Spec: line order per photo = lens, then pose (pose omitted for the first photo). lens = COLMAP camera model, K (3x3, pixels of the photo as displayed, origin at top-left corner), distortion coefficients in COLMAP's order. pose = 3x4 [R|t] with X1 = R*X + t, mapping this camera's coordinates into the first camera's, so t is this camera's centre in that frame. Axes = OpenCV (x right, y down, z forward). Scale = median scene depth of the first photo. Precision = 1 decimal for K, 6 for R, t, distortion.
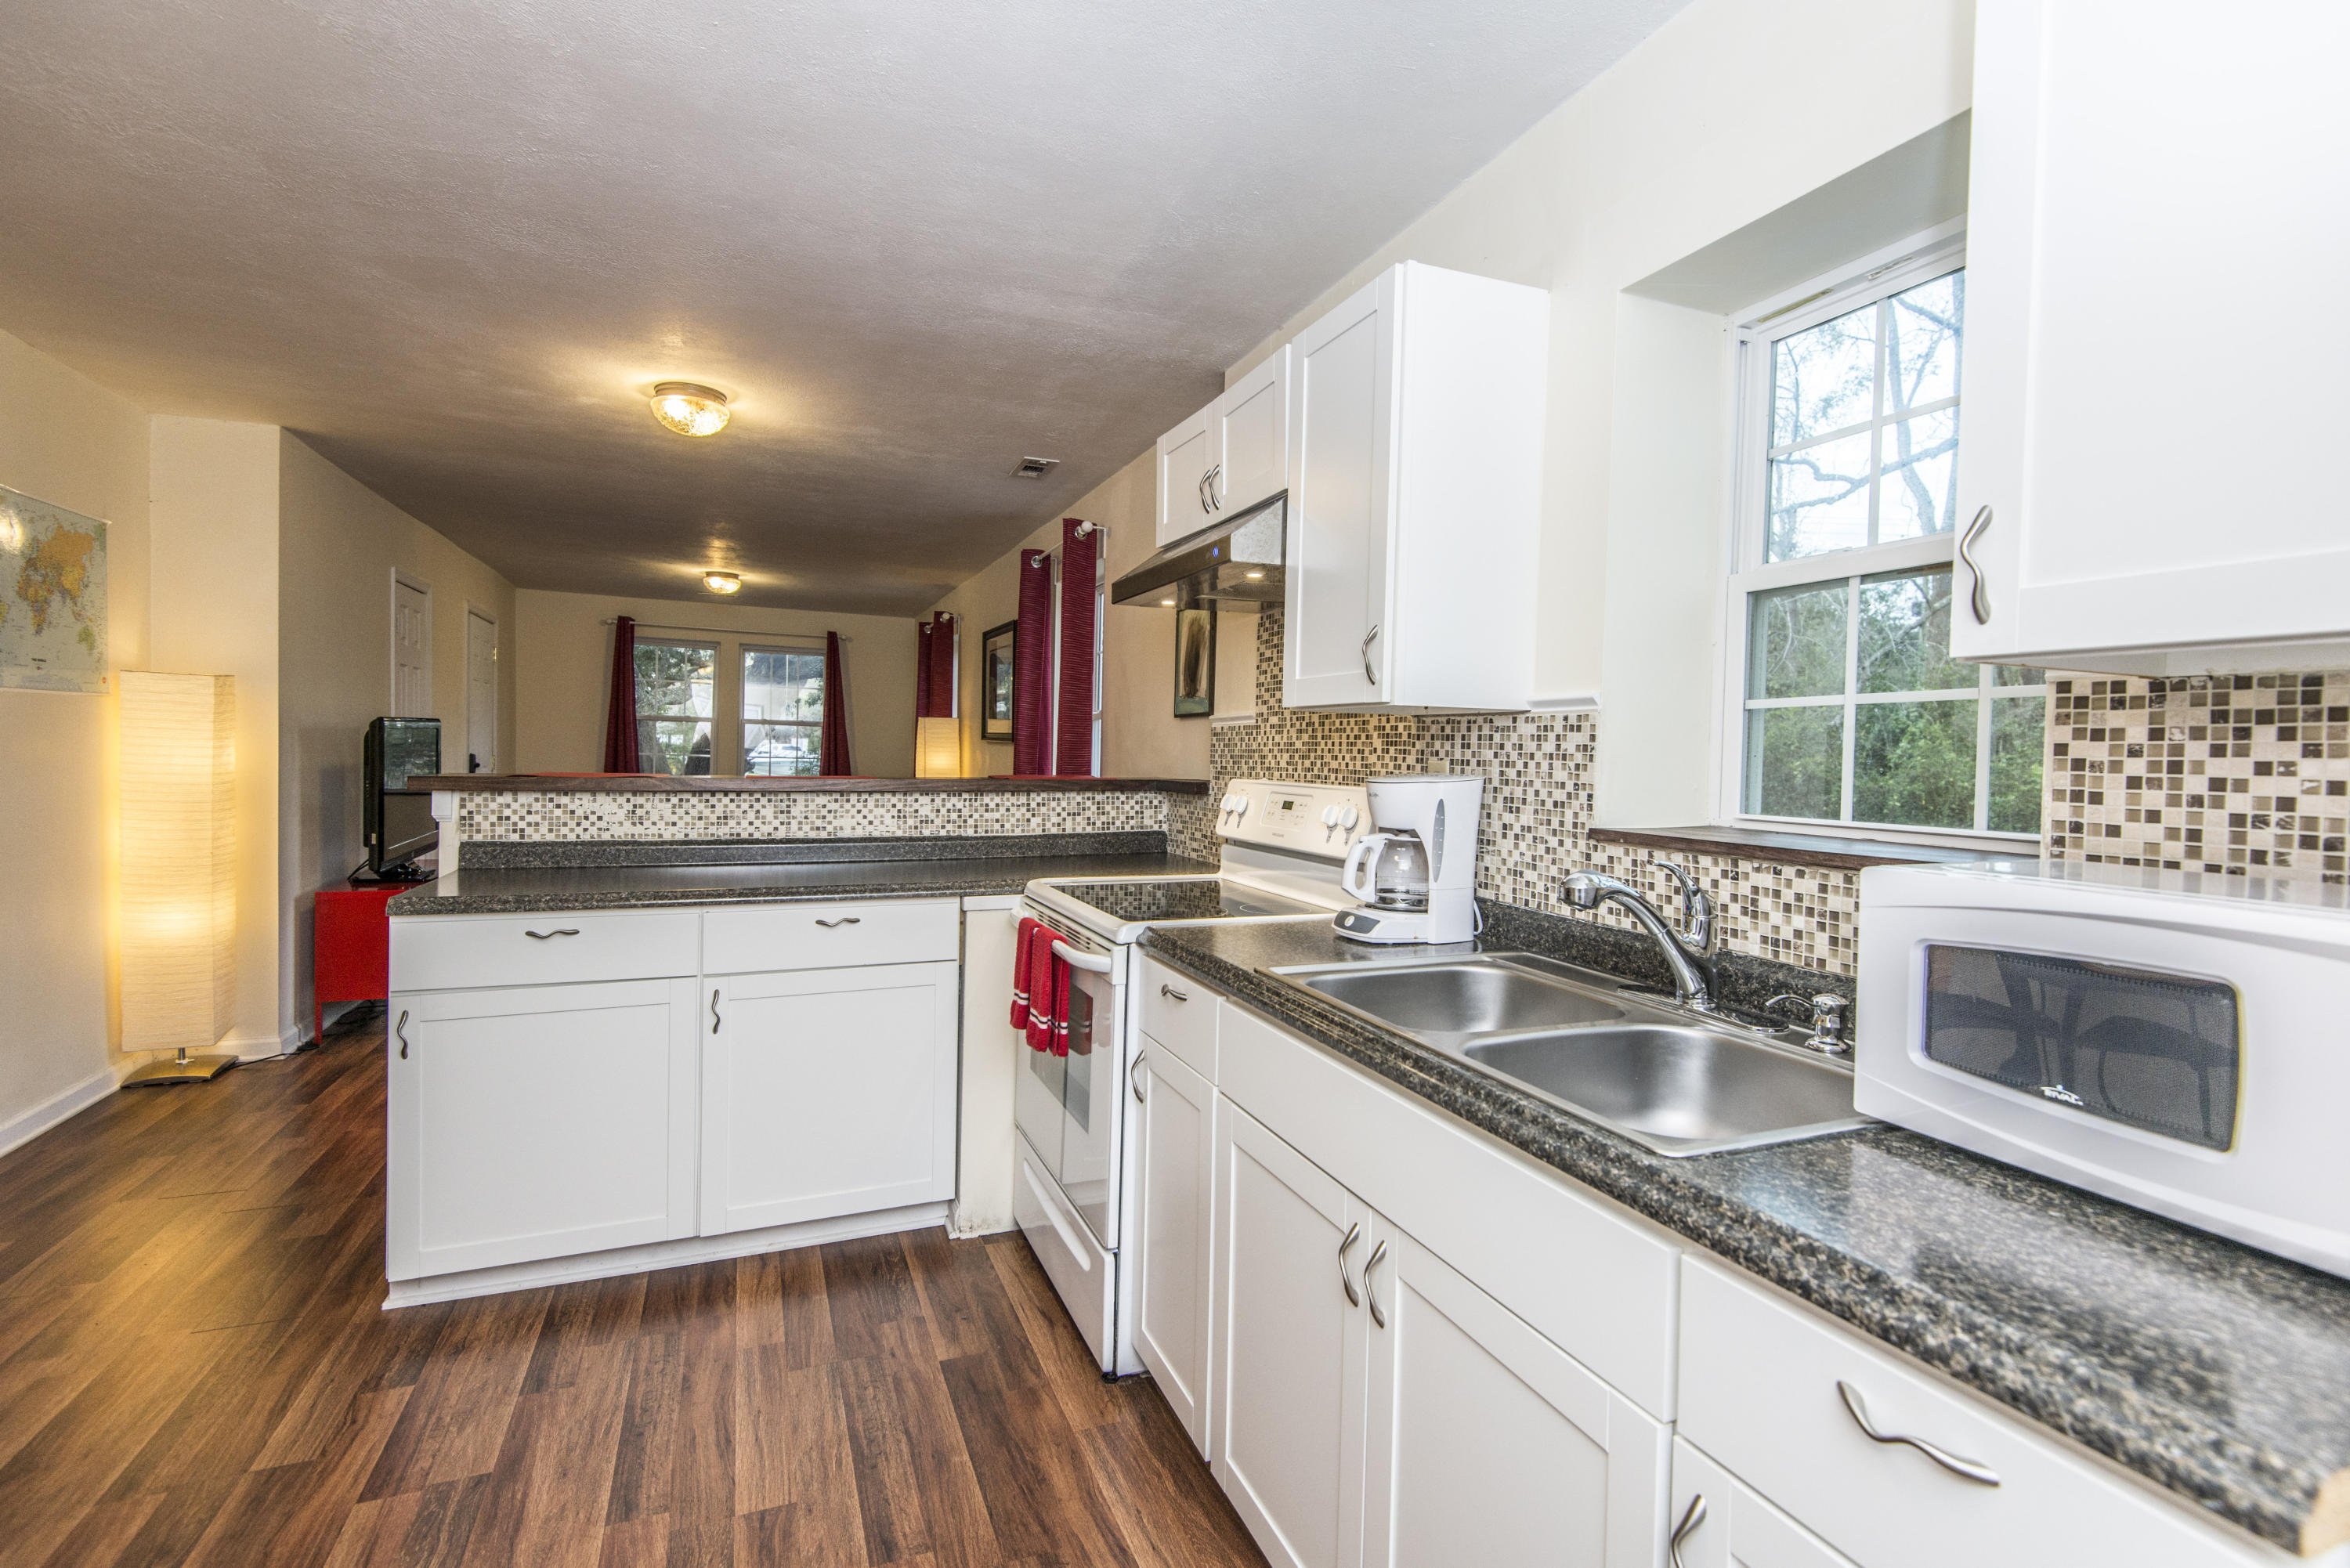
lens RADIAL K [[1061.0, 0, 1173.4], [0, 1061.0, 768.4], [0, 0, 1]] dist [0.028560, -0.014365]
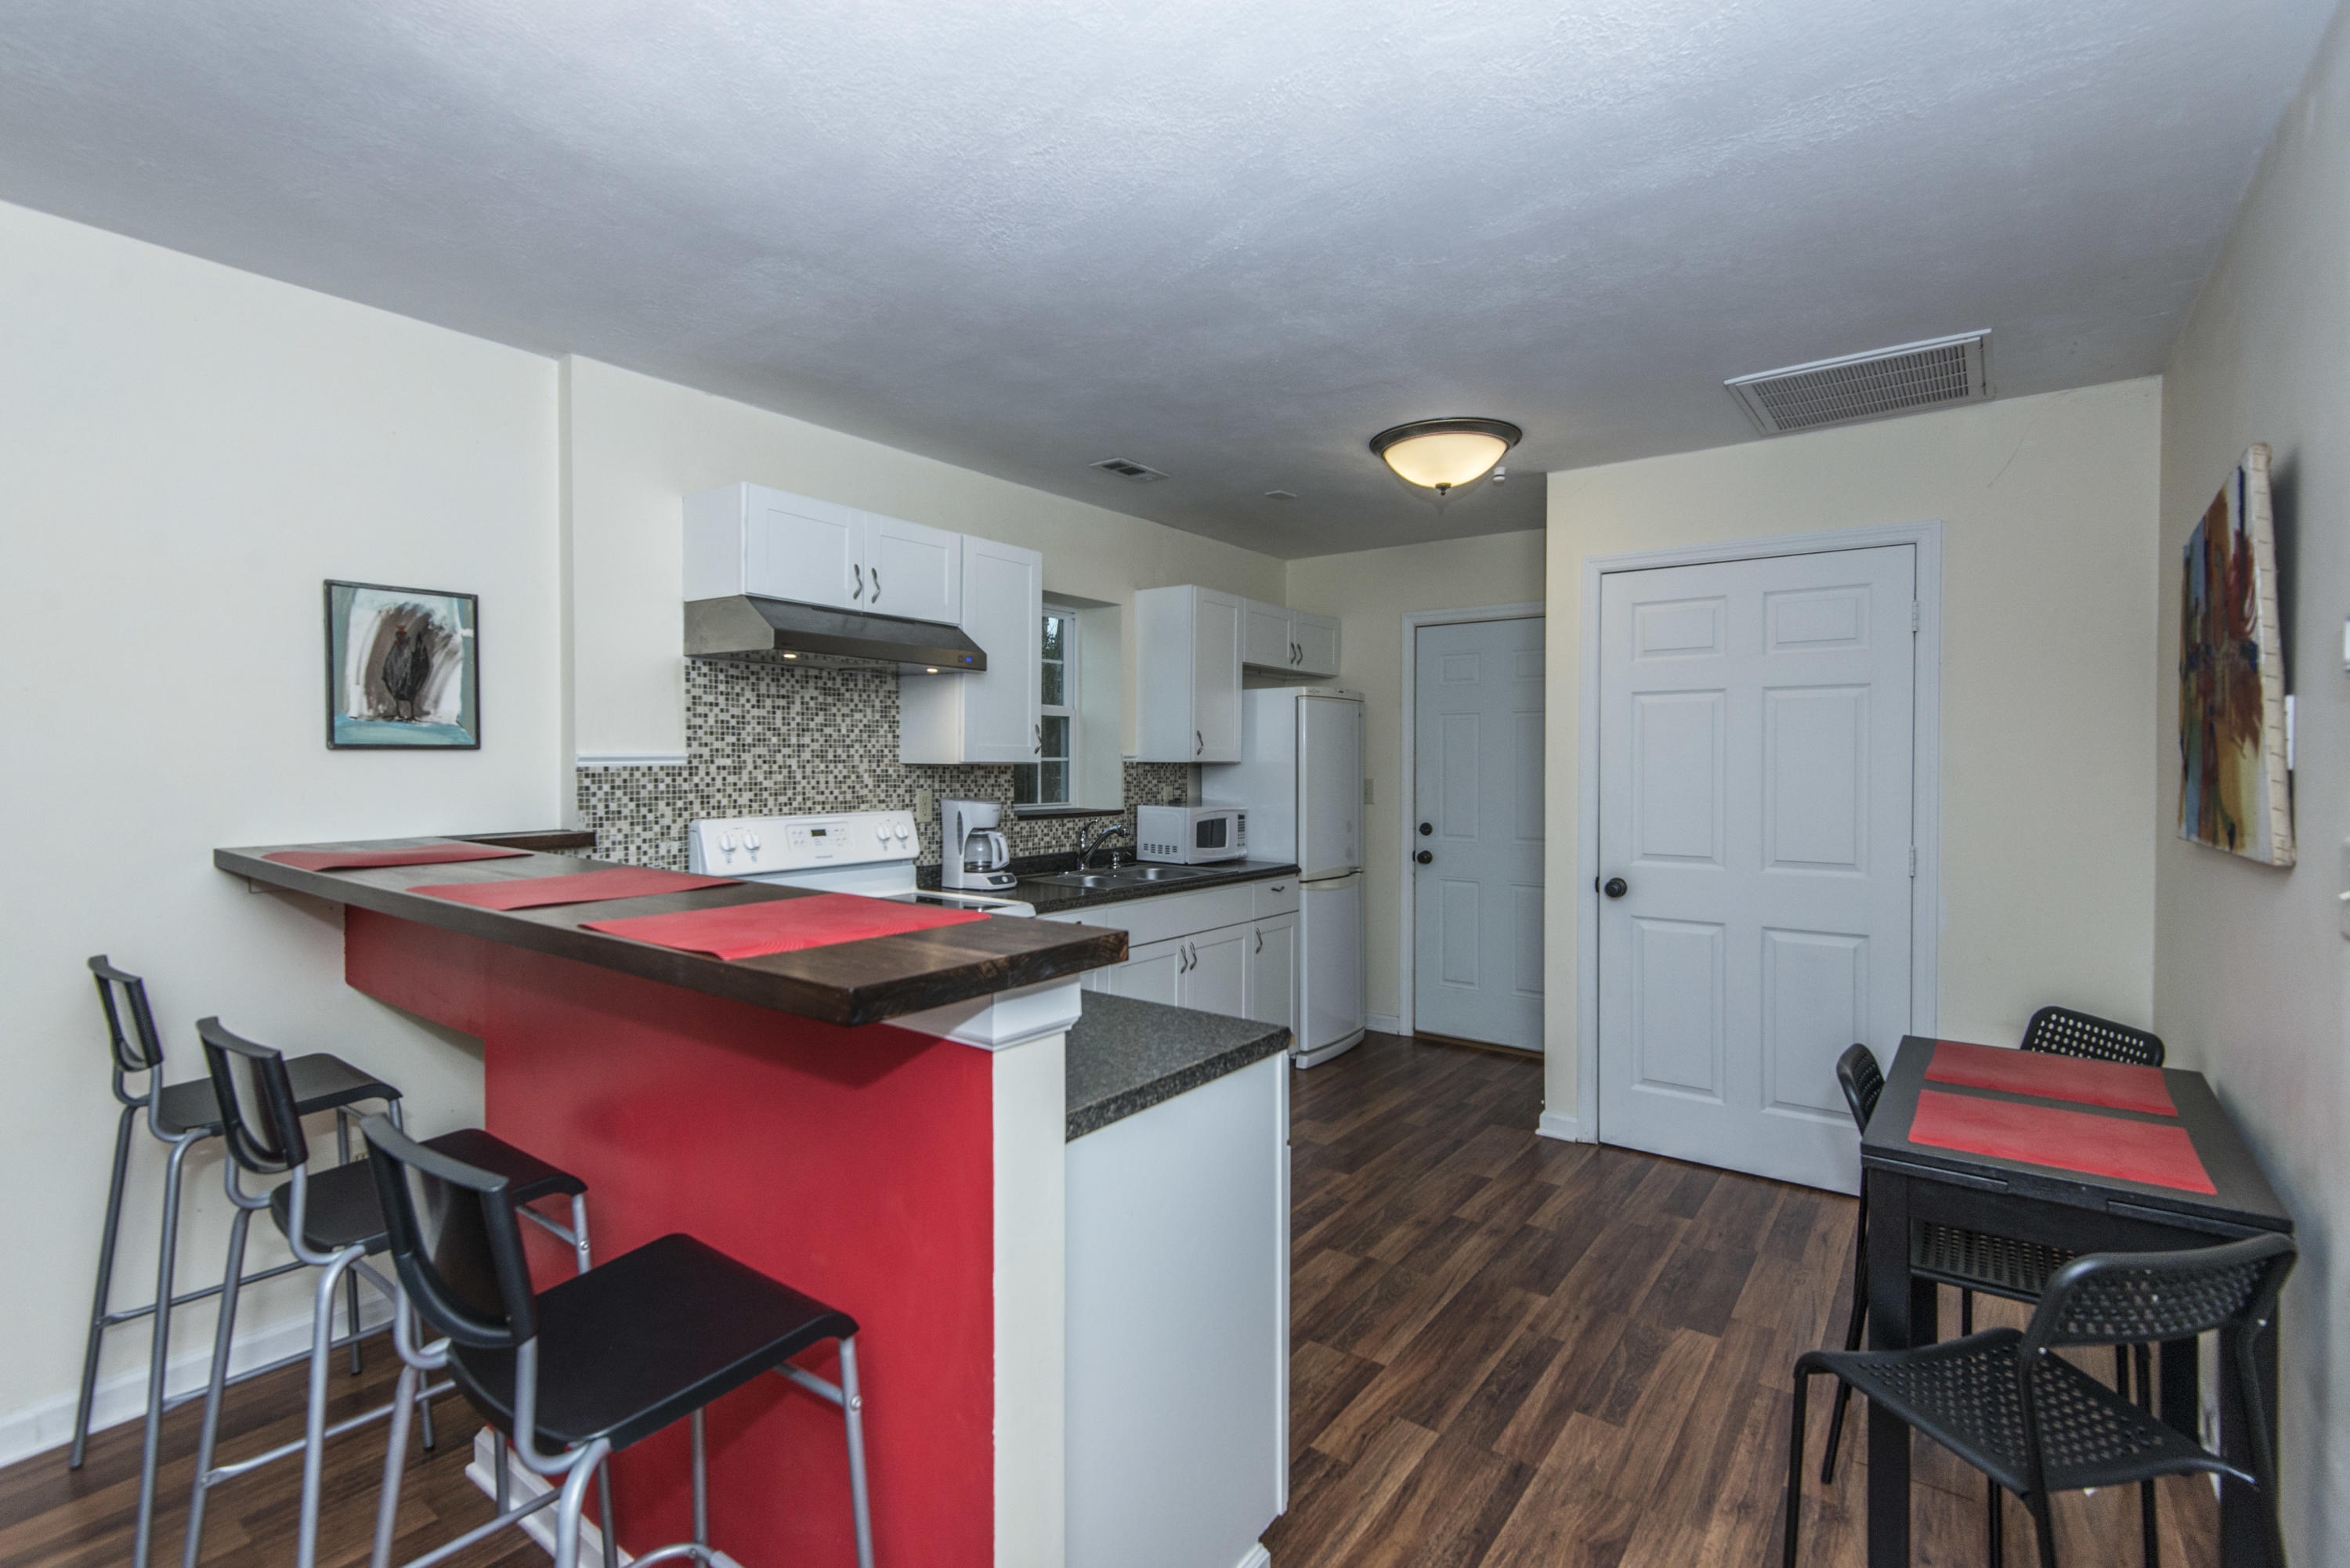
lens RADIAL K [[1061.0, 0, 1170.3], [0, 1061.0, 773.0], [0, 0, 1]] dist [0.028560, -0.014365]
pose [[-0.510948, -0.034281, 0.858928, -1.242914], [-0.001822, 0.999245, 0.038797, -0.089852], [-0.859610, 0.018259, -0.510625, 1.350434]]
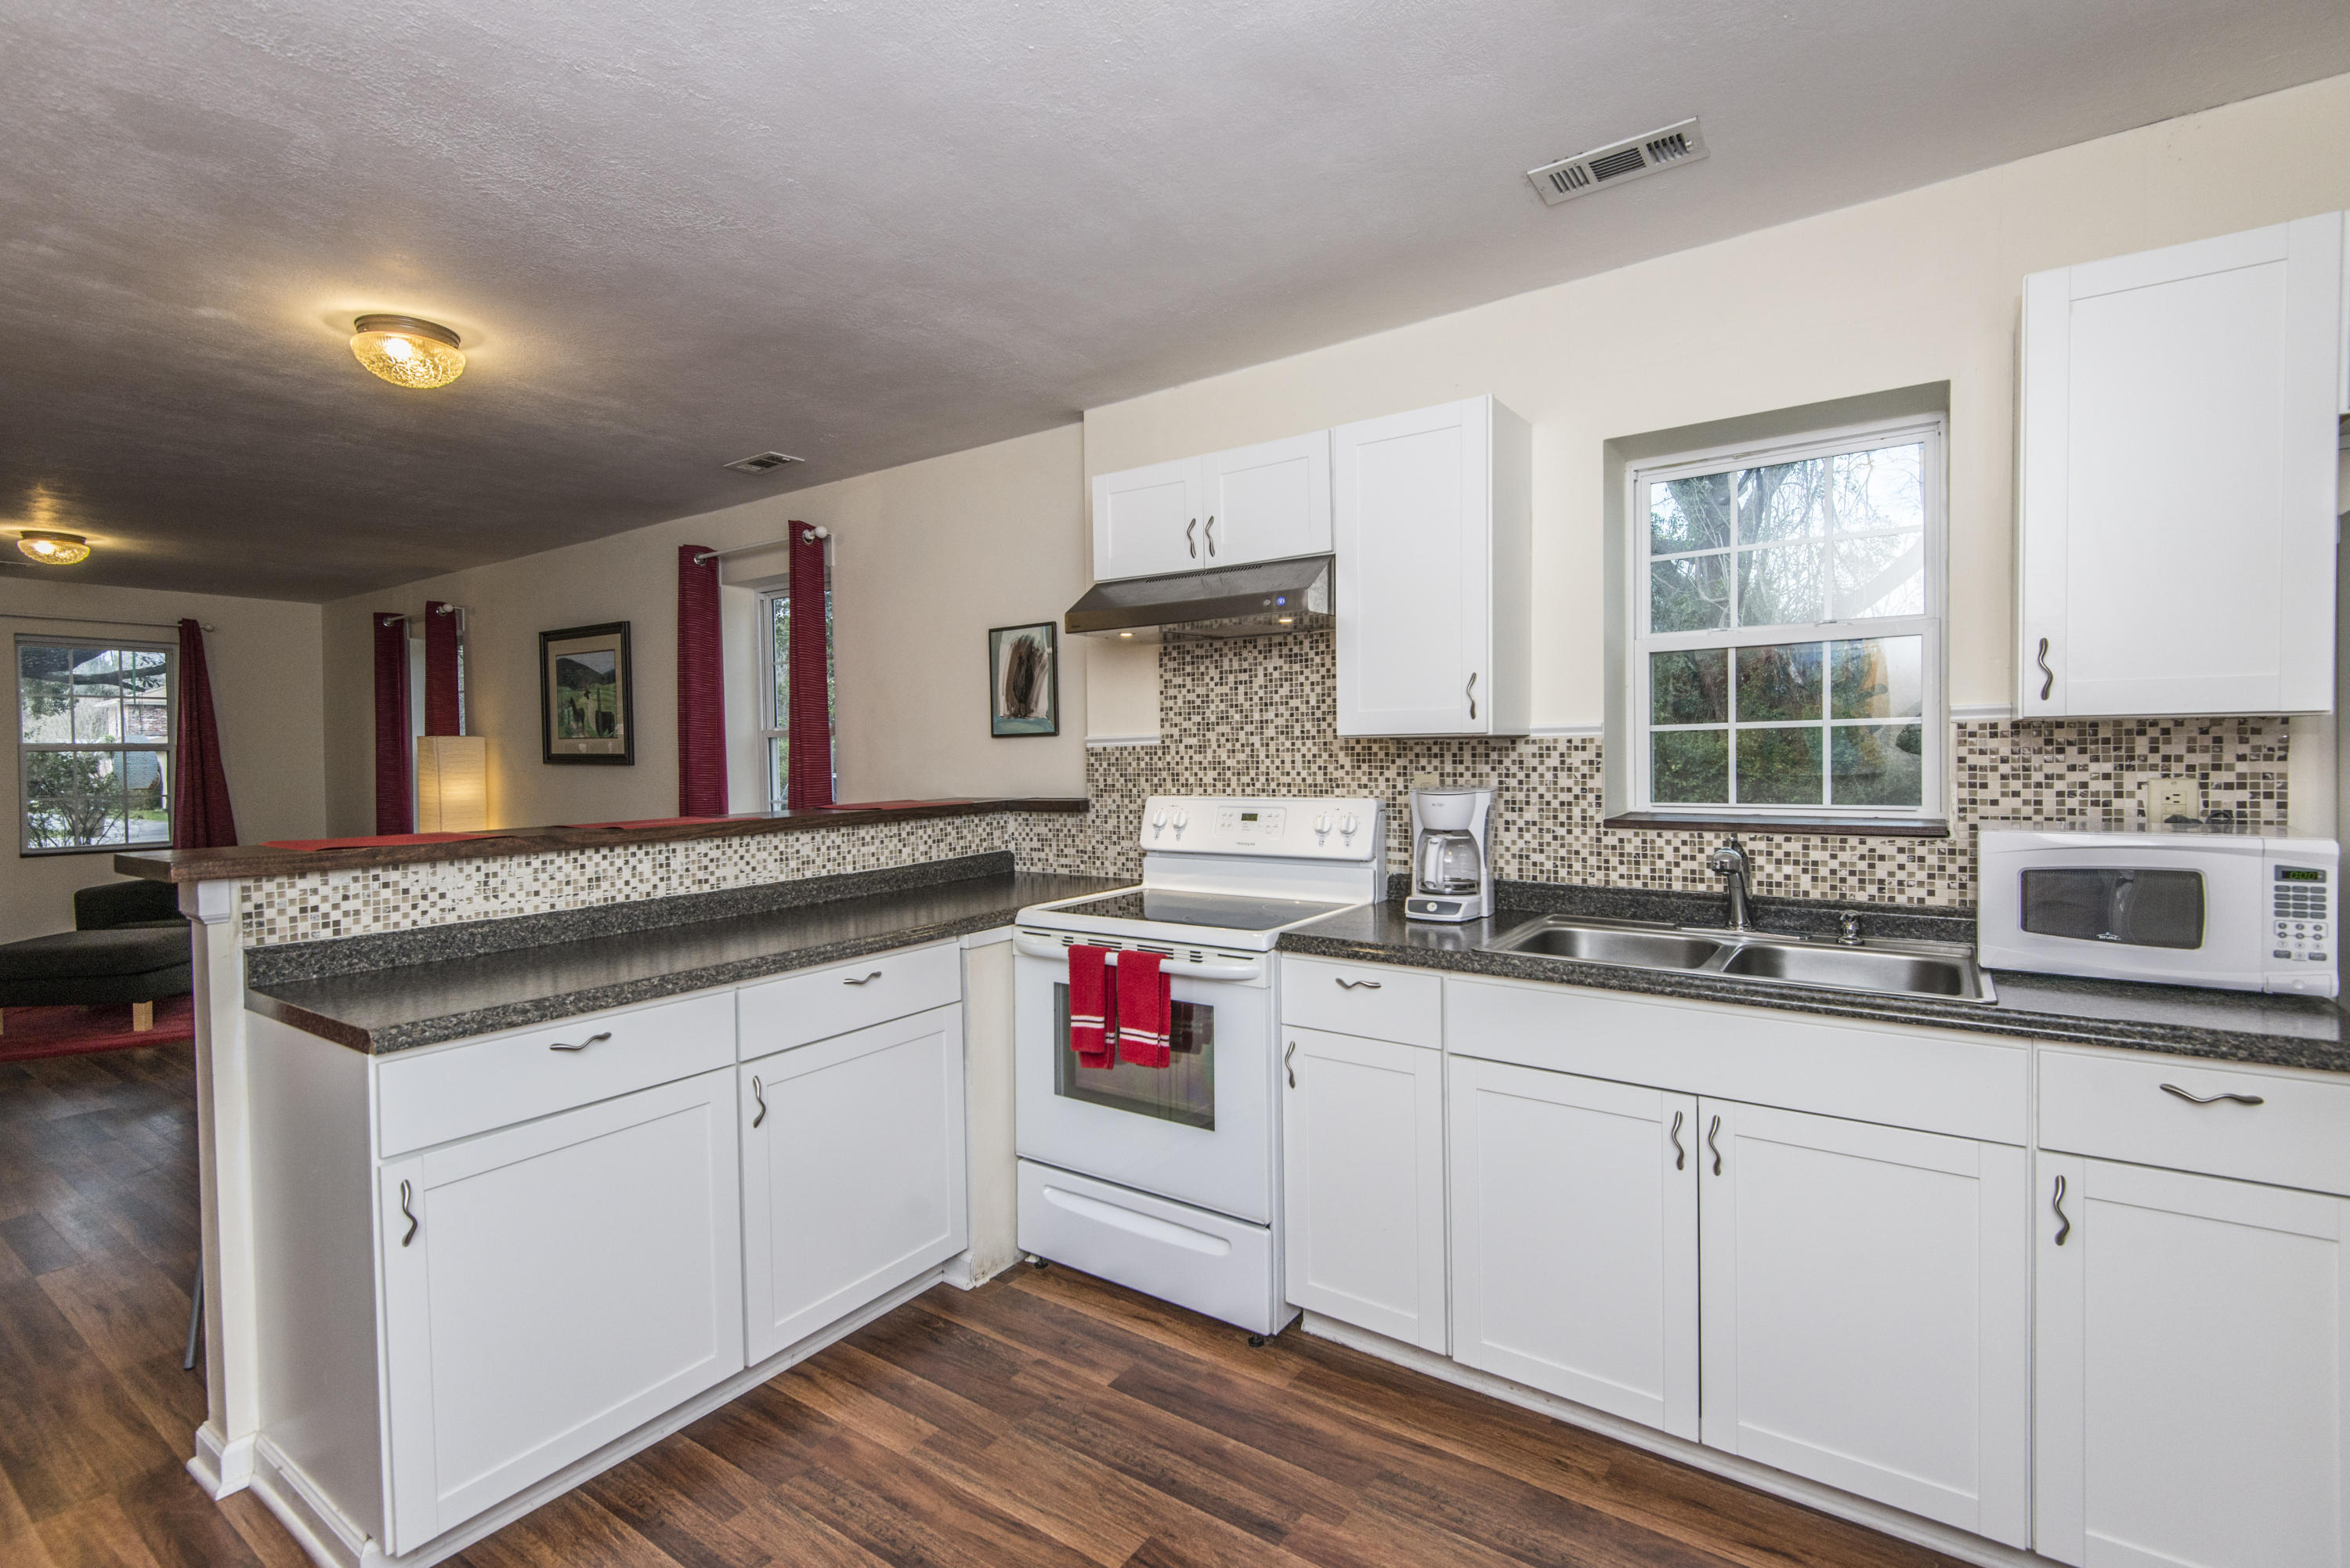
lens RADIAL K [[1061.0, 0, 1175.5], [0, 1061.0, 767.3], [0, 0, 1]] dist [0.028560, -0.014365]
pose [[0.838505, -0.042226, 0.543255, -0.605934], [0.041138, 0.999053, 0.014158, -0.040206], [-0.543338, 0.010477, 0.839449, 0.090494]]
